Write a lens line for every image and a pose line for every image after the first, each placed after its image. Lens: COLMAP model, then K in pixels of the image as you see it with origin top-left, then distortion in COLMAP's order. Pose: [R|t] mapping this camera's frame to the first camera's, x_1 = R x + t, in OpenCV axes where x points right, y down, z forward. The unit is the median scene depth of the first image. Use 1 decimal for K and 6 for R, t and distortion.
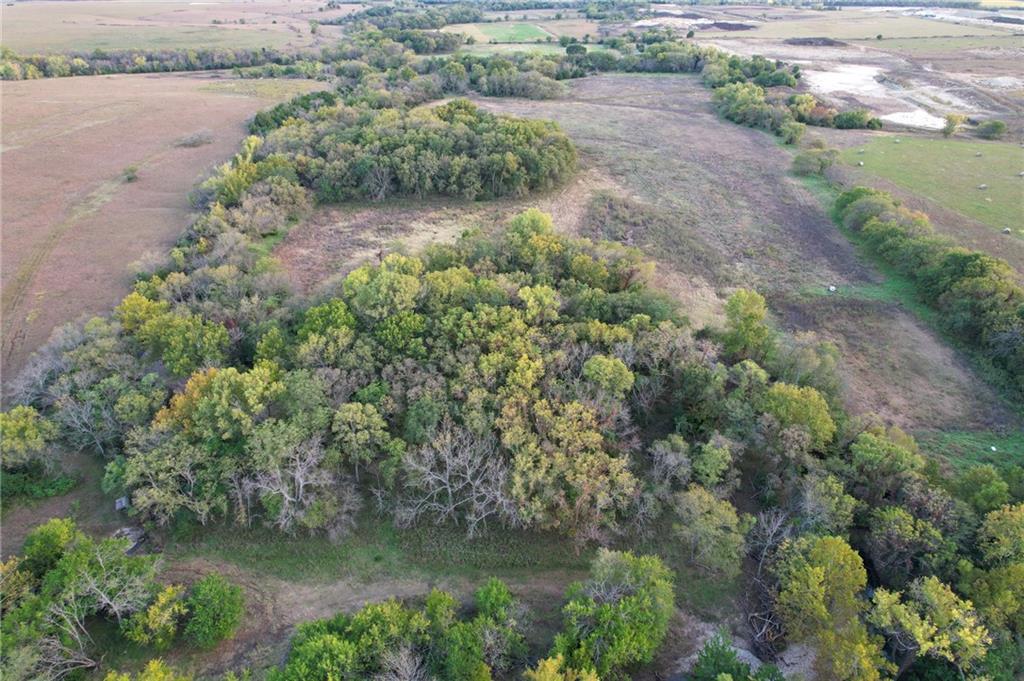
lens RADIAL K [[652.9, 0, 512.0], [0, 652.9, 340.5], [0, 0, 1]] dist [-0.077584, 0.070939]
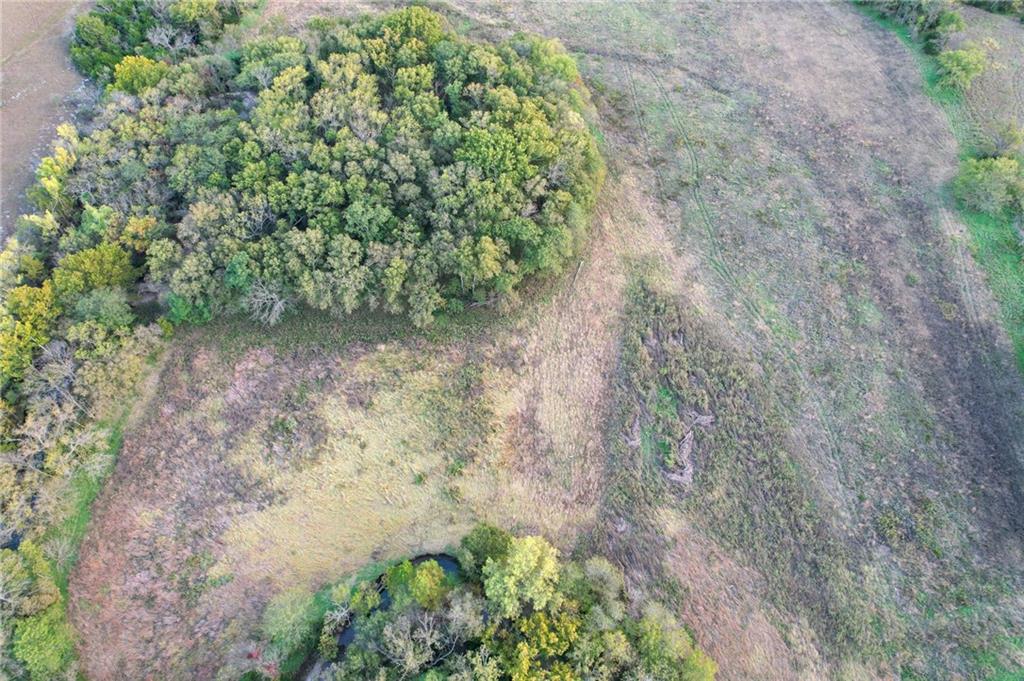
lens RADIAL K [[652.9, 0, 512.0], [0, 652.9, 340.5], [0, 0, 1]] dist [-0.077584, 0.070939]
pose [[0.999986, -0.003704, -0.003898, 0.019341], [0.004996, 0.908152, 0.418612, -0.440402], [0.001989, -0.418625, 0.908157, 0.435141]]
